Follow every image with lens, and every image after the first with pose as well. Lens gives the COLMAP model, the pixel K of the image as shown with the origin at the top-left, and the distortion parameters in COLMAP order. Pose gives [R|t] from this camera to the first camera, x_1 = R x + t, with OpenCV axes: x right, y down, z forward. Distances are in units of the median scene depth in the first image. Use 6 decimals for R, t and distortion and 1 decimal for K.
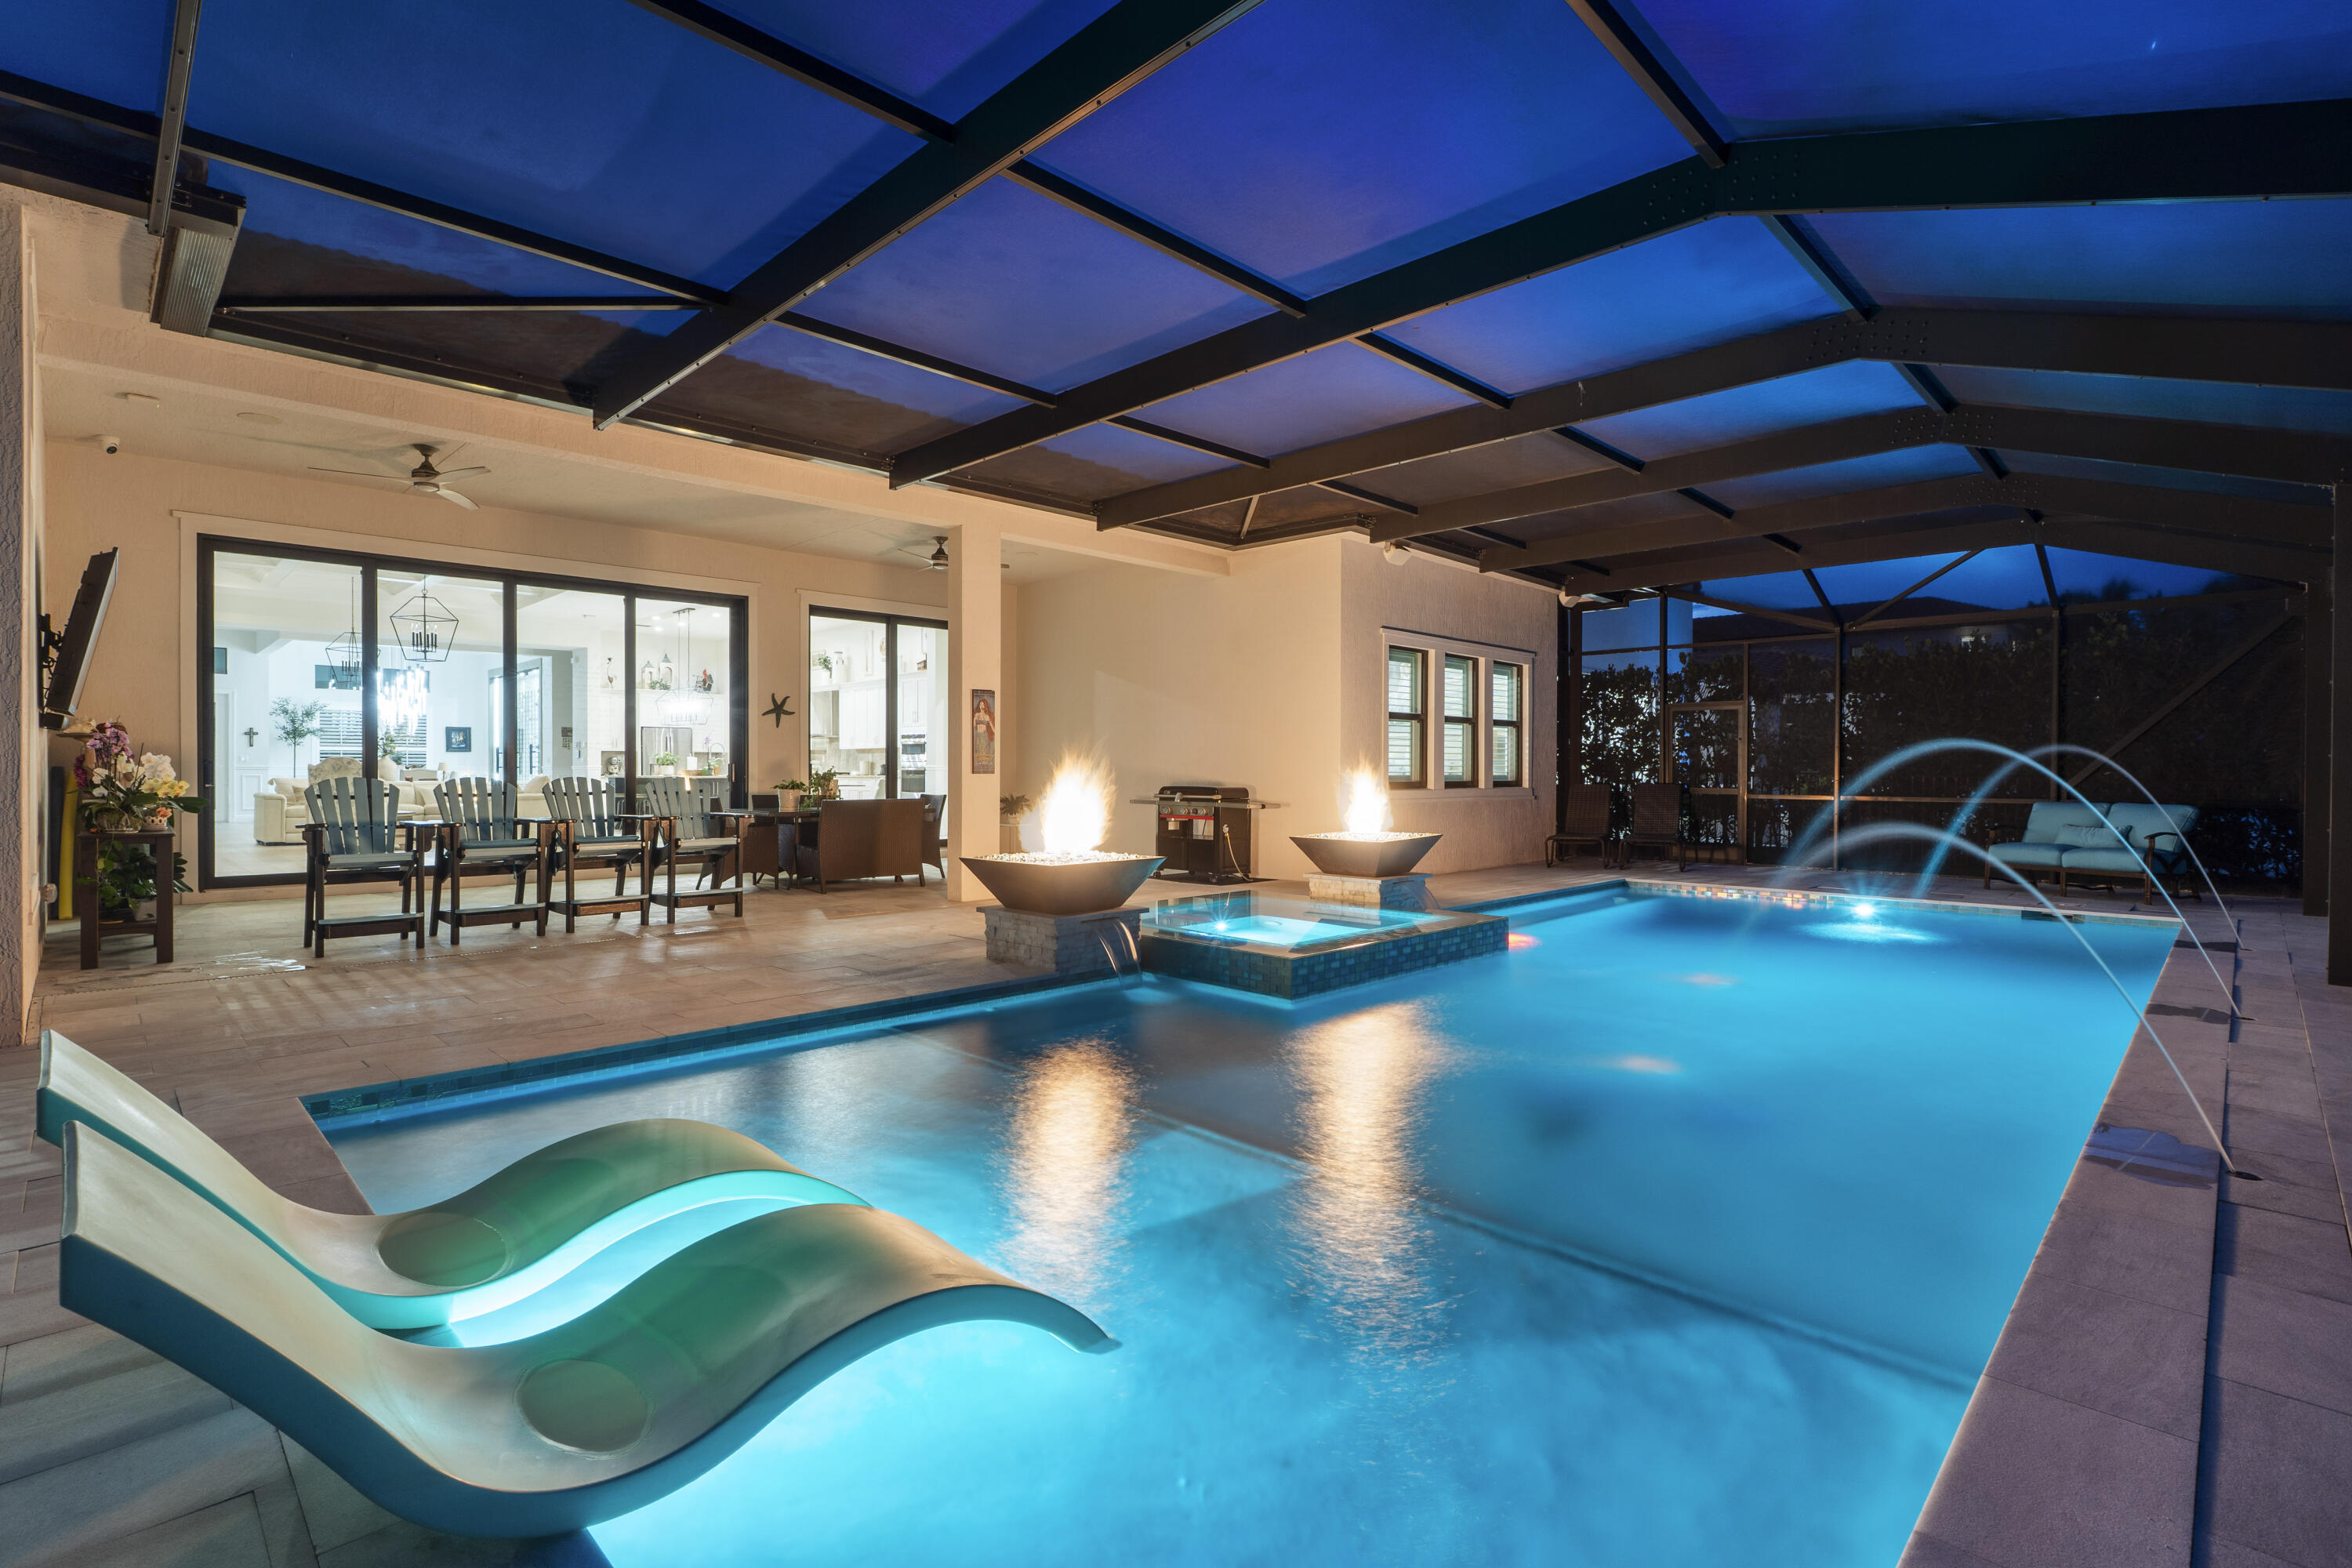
lens RADIAL K [[1091.0, 0, 1154.1], [0, 1091.0, 773.7], [0, 0, 1]] dist [-0.006586, 0.000266]
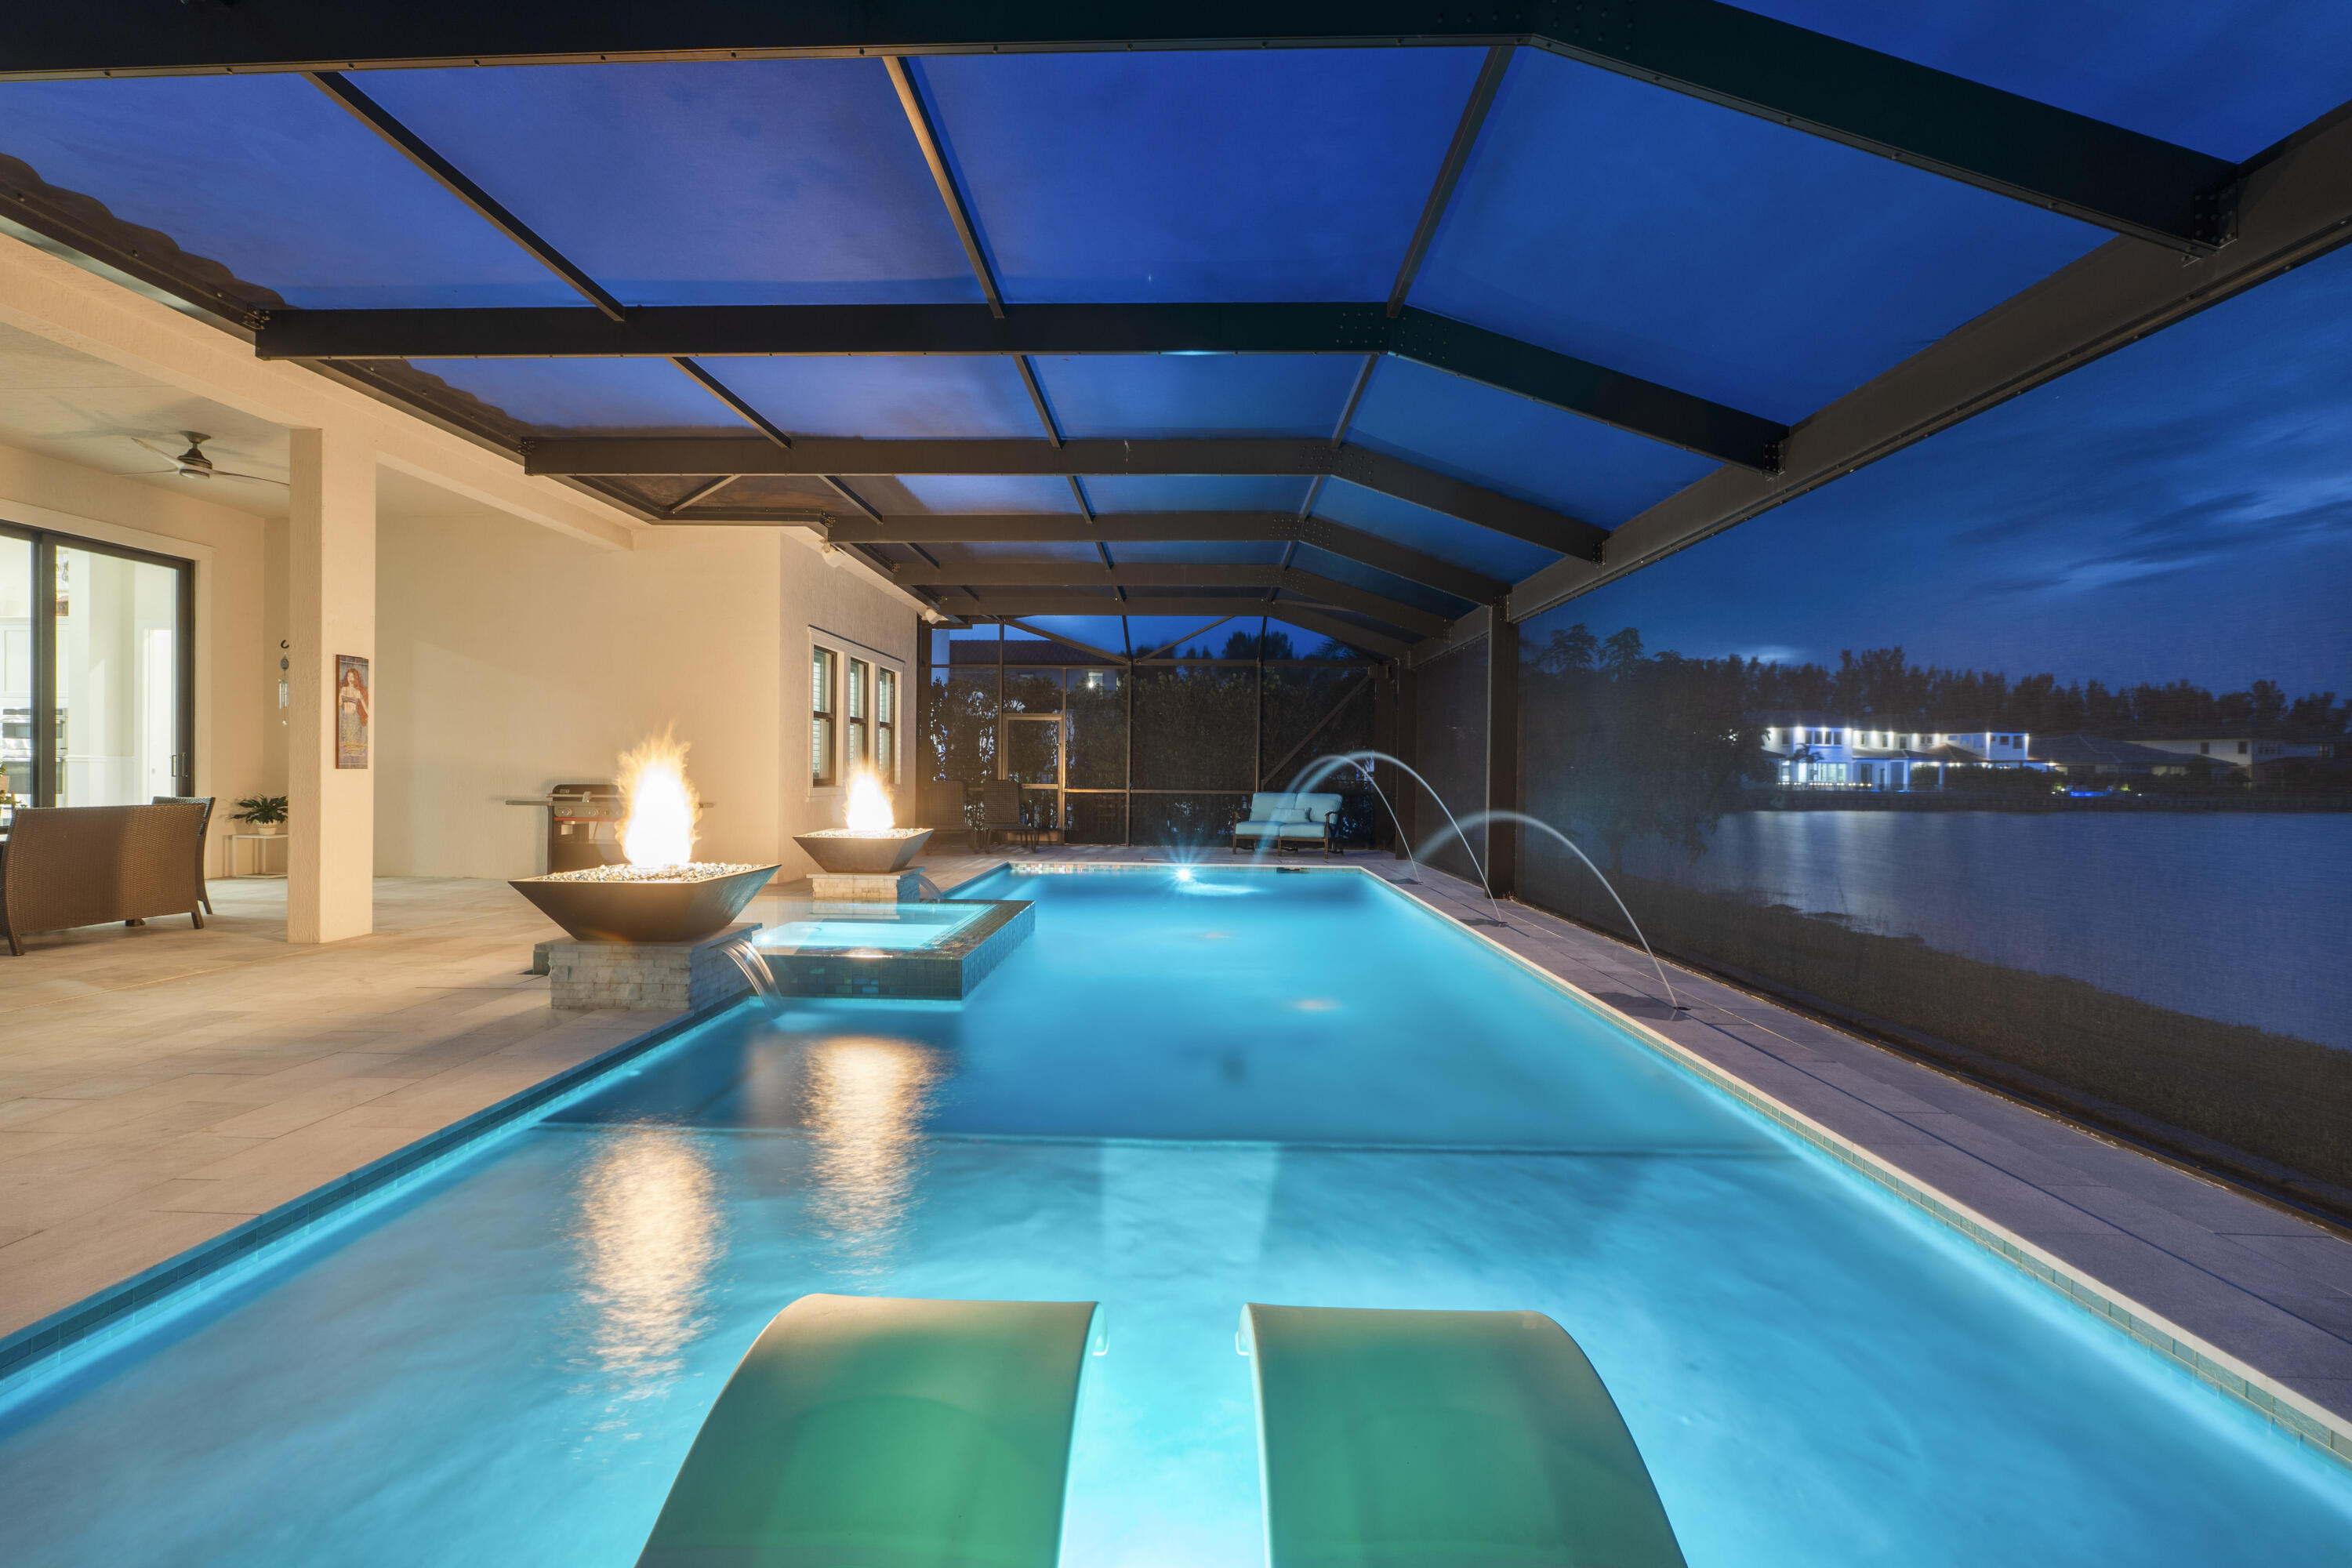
lens RADIAL K [[989.6, 0, 1158.5], [0, 989.6, 770.5], [0, 0, 1]] dist [-0.012629, 0.000540]
pose [[0.726812, 0.005701, 0.686813, -0.212758], [-0.004656, 0.999983, -0.003373, 0.000823], [-0.686821, -0.000746, 0.726826, 0.132271]]
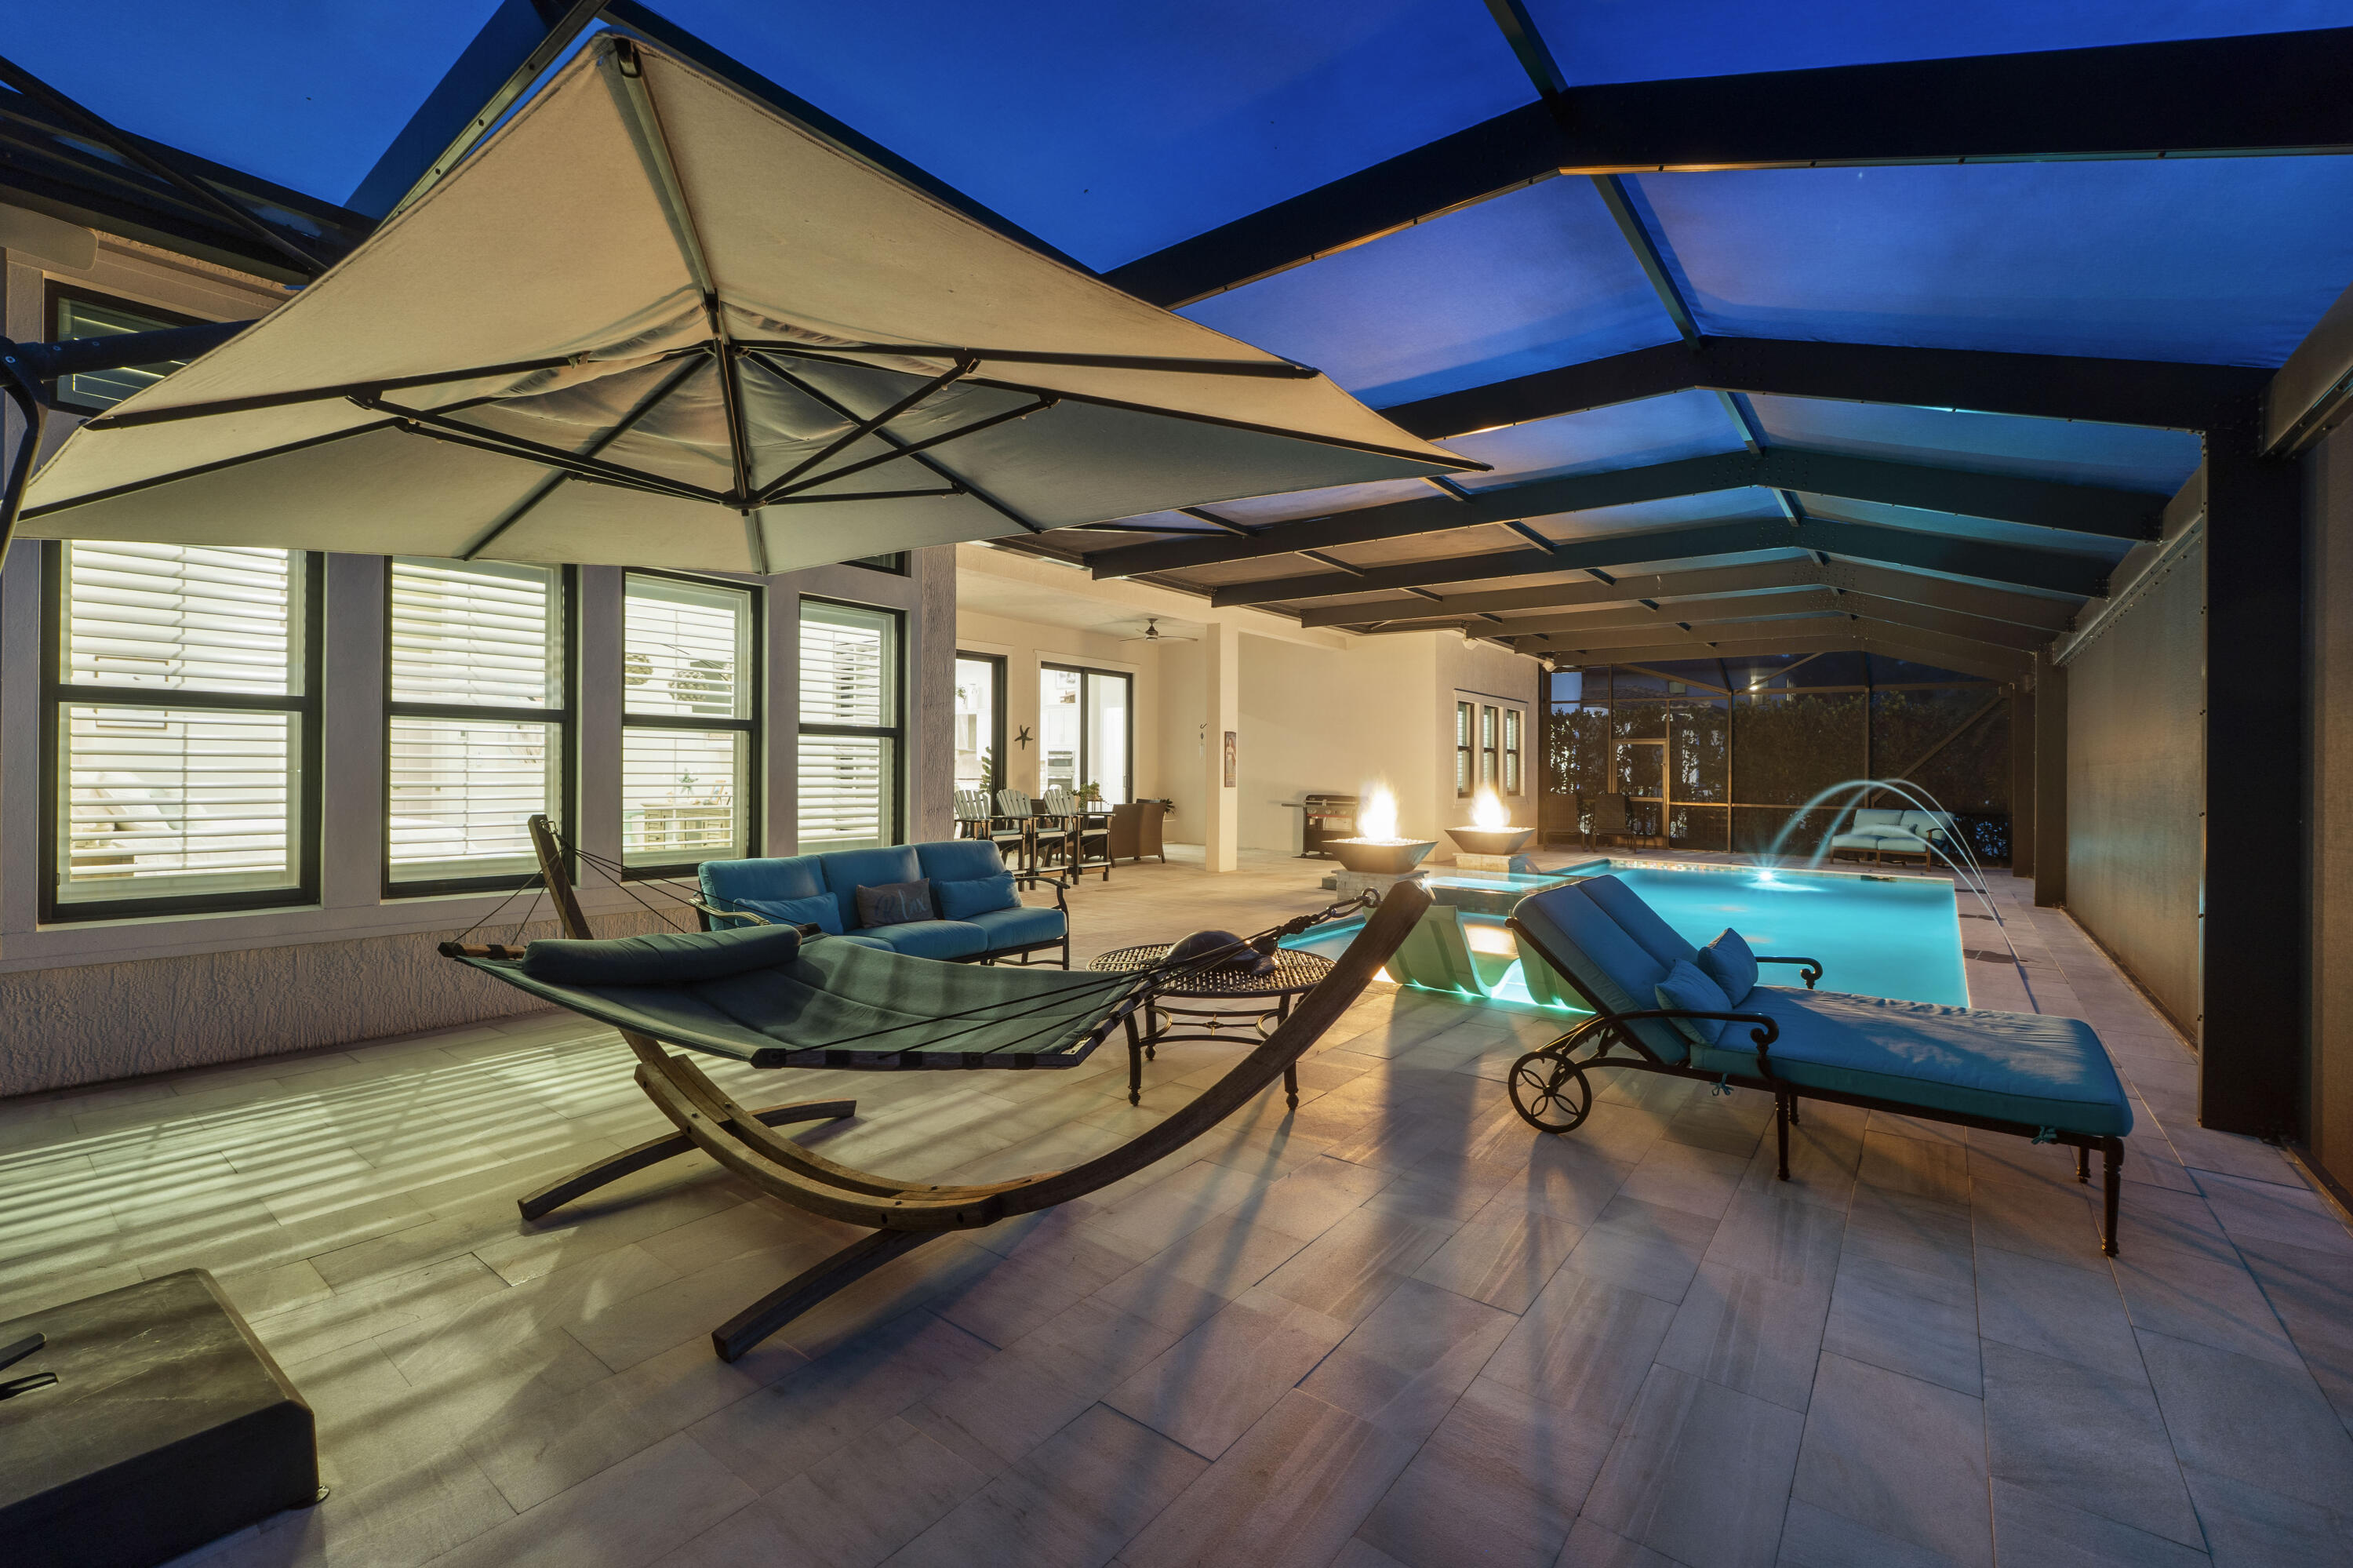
lens RADIAL K [[990.1, 0, 1149.9], [0, 990.1, 748.3], [0, 0, 1]] dist [-0.012629, 0.000540]
pose [[0.993496, 0.012425, 0.113185, -0.415146], [-0.009574, 0.999624, -0.025700, -0.017368], [-0.113462, 0.024449, 0.993242, -0.341671]]
